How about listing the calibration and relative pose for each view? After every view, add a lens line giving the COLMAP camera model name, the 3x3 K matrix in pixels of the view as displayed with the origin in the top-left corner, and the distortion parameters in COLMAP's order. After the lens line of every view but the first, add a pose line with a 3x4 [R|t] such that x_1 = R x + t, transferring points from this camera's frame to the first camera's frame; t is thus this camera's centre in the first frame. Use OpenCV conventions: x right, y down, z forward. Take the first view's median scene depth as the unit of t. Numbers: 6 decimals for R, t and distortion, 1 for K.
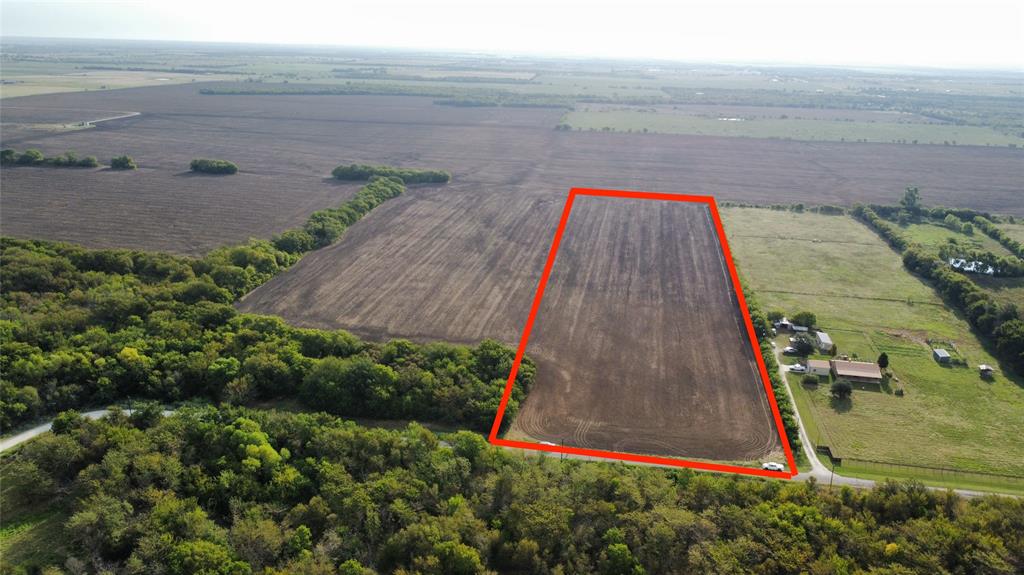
lens RADIAL K [[766.4, 0, 512.0], [0, 766.4, 287.5], [0, 0, 1]] dist [0.002342, -0.004324]
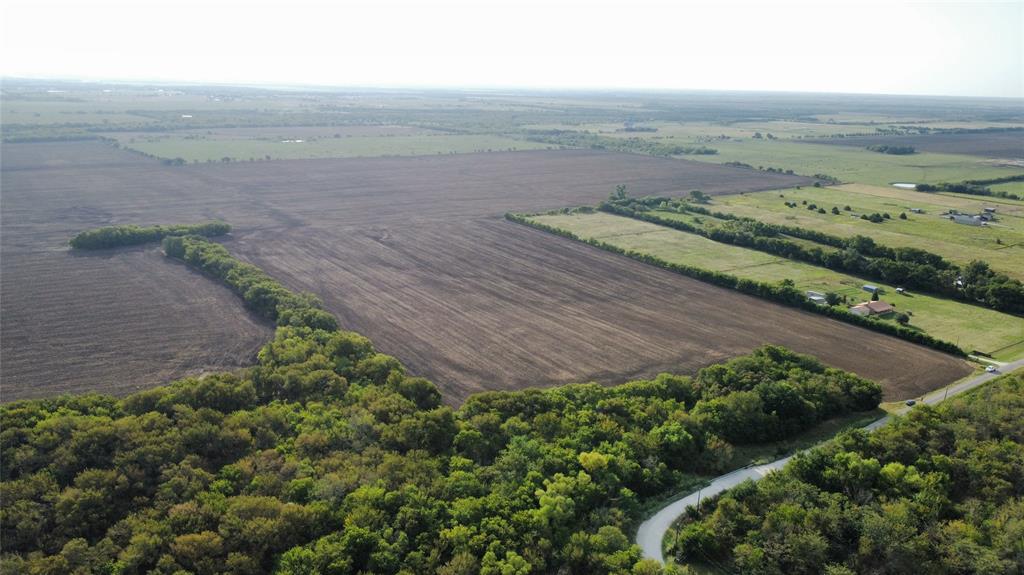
lens RADIAL K [[766.4, 0, 512.0], [0, 766.4, 287.5], [0, 0, 1]] dist [0.002342, -0.004324]
pose [[0.720899, -0.187805, 0.667108, -0.675463], [0.201841, 0.977750, 0.057142, -0.100336], [-0.662996, 0.093456, 0.742766, 0.262545]]
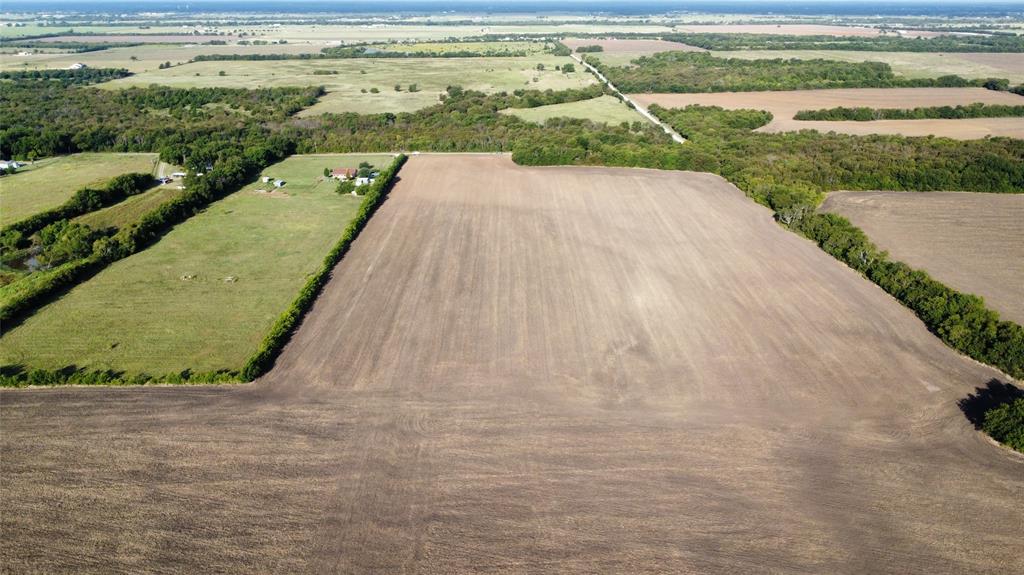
lens RADIAL K [[766.4, 0, 512.0], [0, 766.4, 287.5], [0, 0, 1]] dist [0.002342, -0.004324]
pose [[-0.983681, 0.036648, -0.176151, 0.267426], [-0.079991, 0.787878, 0.610614, -0.576239], [0.161163, 0.614740, -0.772089, 1.832124]]
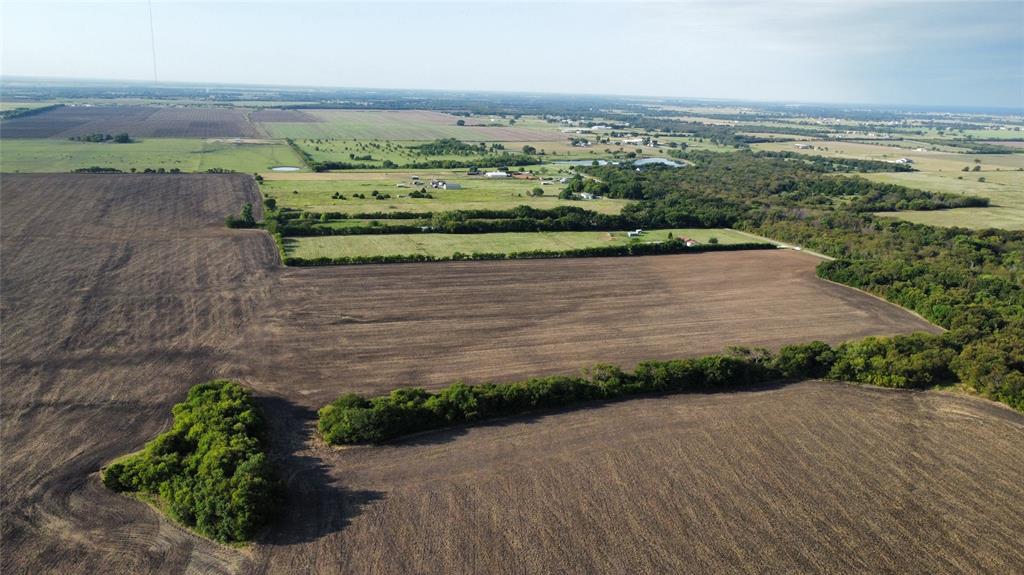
lens RADIAL K [[766.4, 0, 512.0], [0, 766.4, 287.5], [0, 0, 1]] dist [0.002342, -0.004324]
pose [[-0.475460, -0.261909, 0.839846, -0.800832], [0.225089, 0.886662, 0.403938, -0.519480], [-0.850455, 0.381096, -0.362619, 1.542795]]
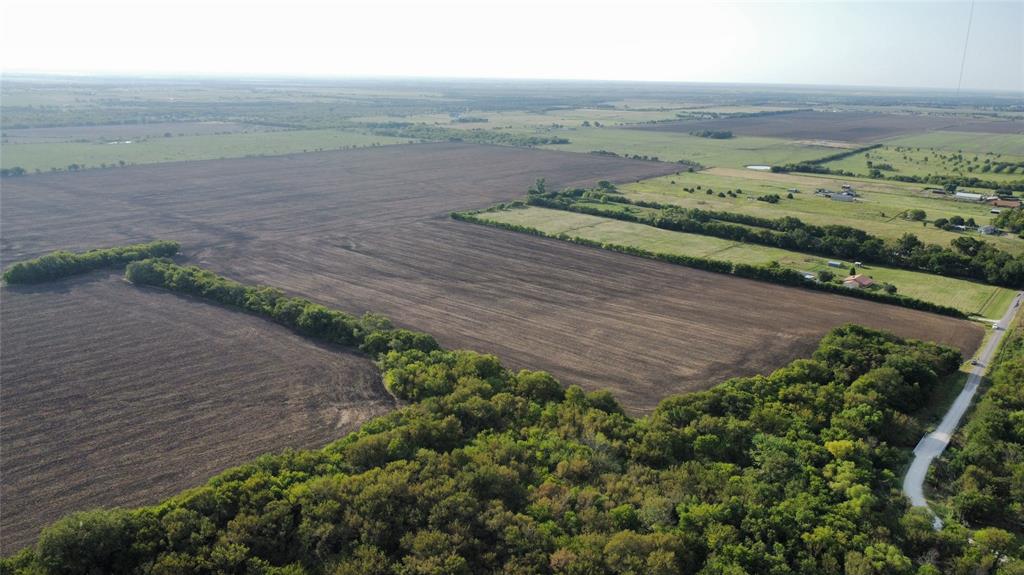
lens RADIAL K [[766.4, 0, 512.0], [0, 766.4, 287.5], [0, 0, 1]] dist [0.002342, -0.004324]
pose [[0.499445, -0.246578, 0.830514, -0.861582], [0.252475, 0.958456, 0.132734, -0.189825], [-0.828741, 0.143391, 0.540951, 0.503418]]
